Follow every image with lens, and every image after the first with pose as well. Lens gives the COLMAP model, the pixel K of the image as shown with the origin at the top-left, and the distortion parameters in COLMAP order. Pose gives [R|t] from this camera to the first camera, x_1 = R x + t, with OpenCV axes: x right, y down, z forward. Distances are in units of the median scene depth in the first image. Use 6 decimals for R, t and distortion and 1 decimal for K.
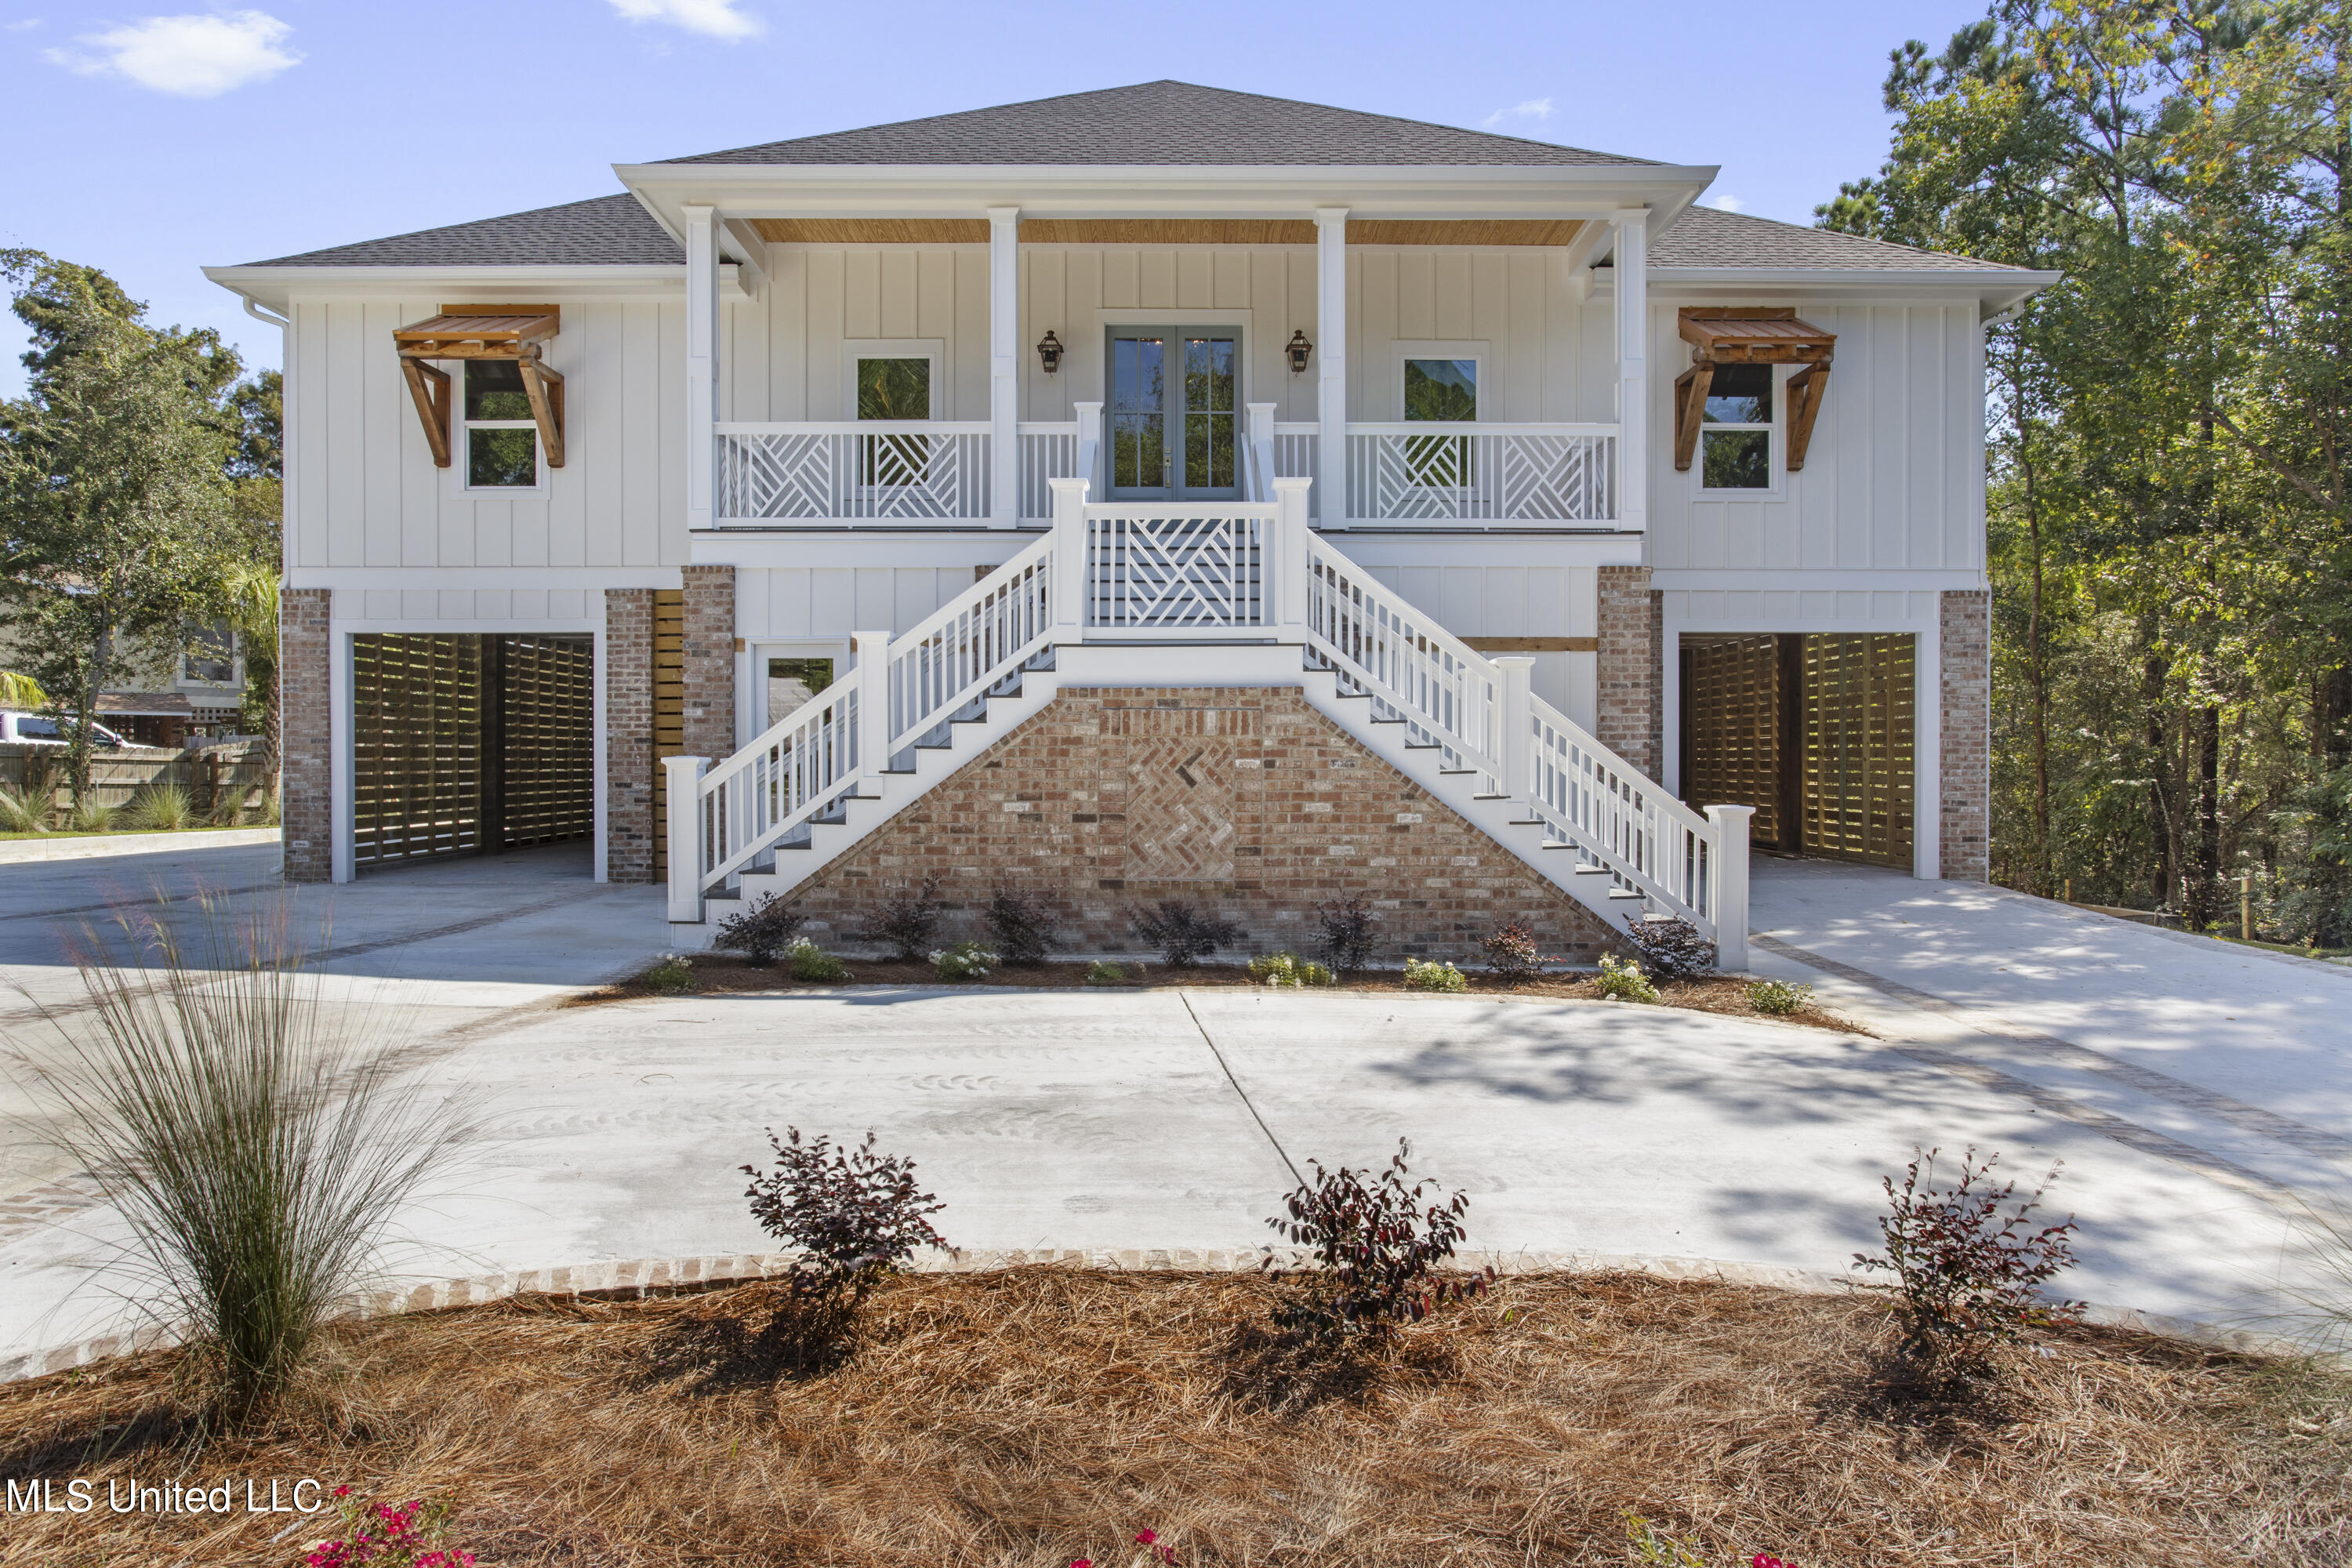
lens RADIAL K [[1212.1, 0, 1178.4], [0, 1212.1, 763.1], [0, 0, 1]] dist [-0.004311, -0.000040]
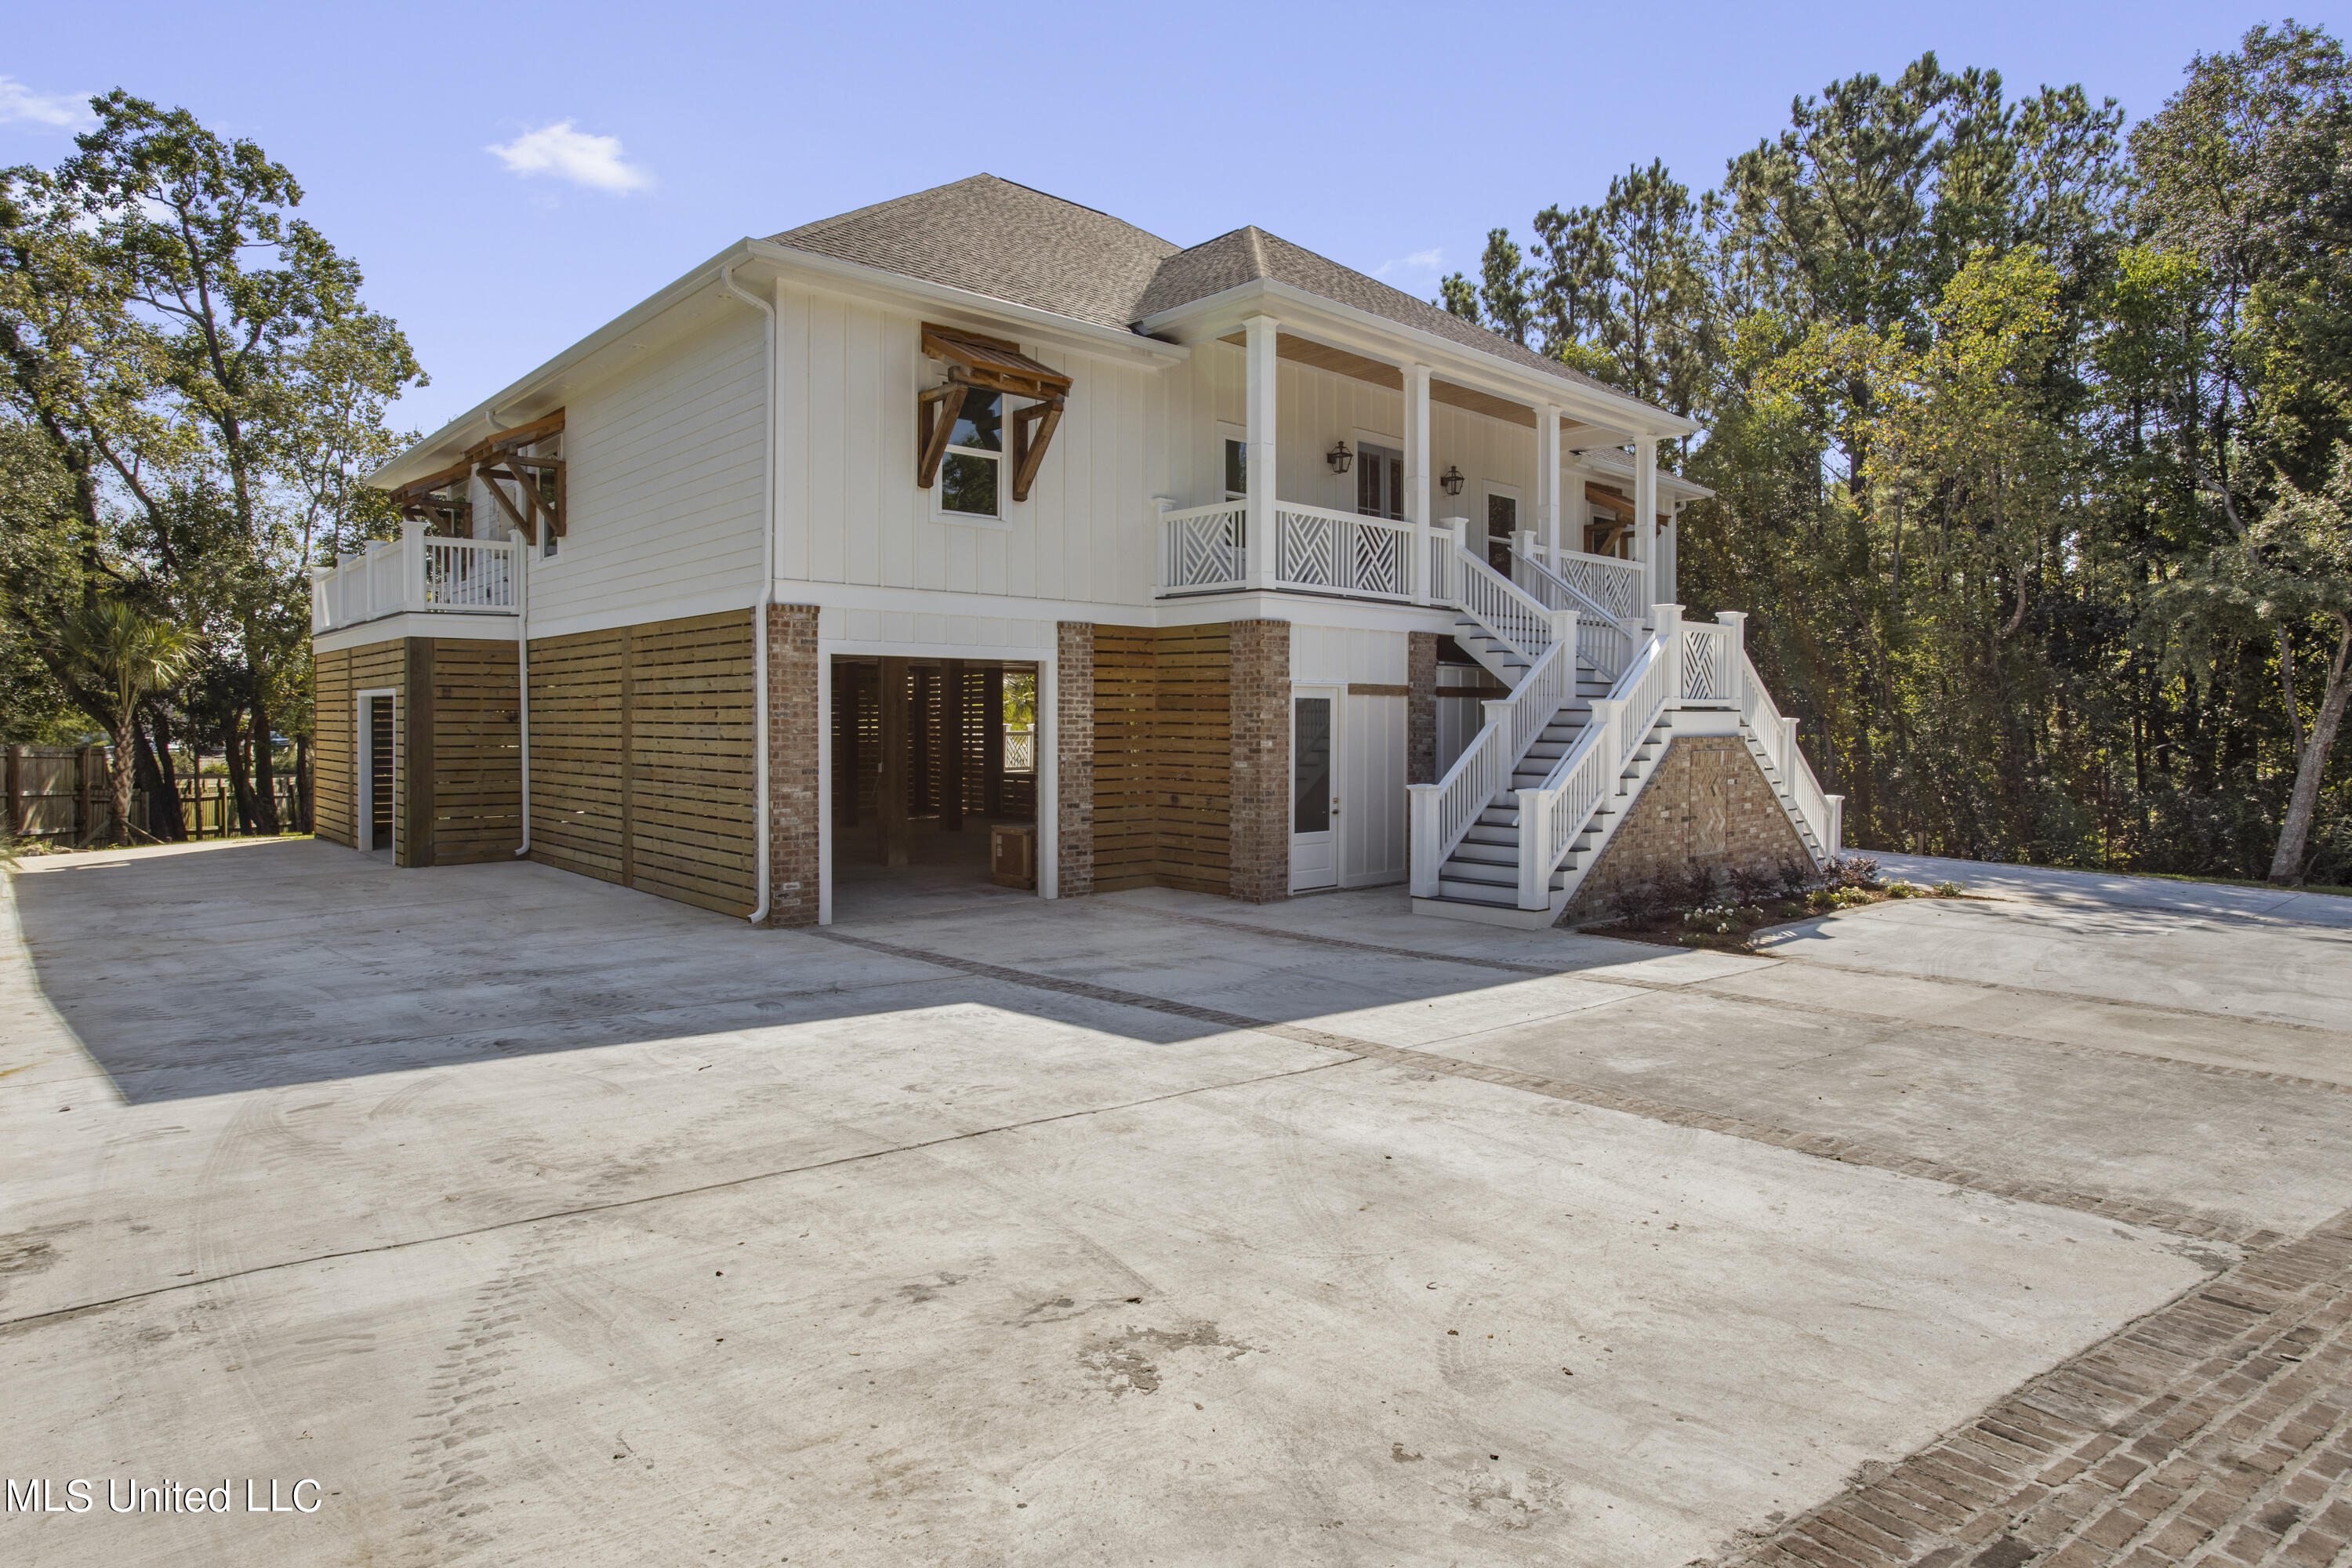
lens RADIAL K [[1360.0, 0, 1175.9], [0, 1360.0, 790.7], [0, 0, 1]] dist [0.002454, 0.000055]
pose [[0.792556, -0.012511, 0.609670, -1.116115], [0.011298, 0.999919, 0.005832, -0.007110], [-0.609694, 0.002266, 0.792634, 0.019153]]
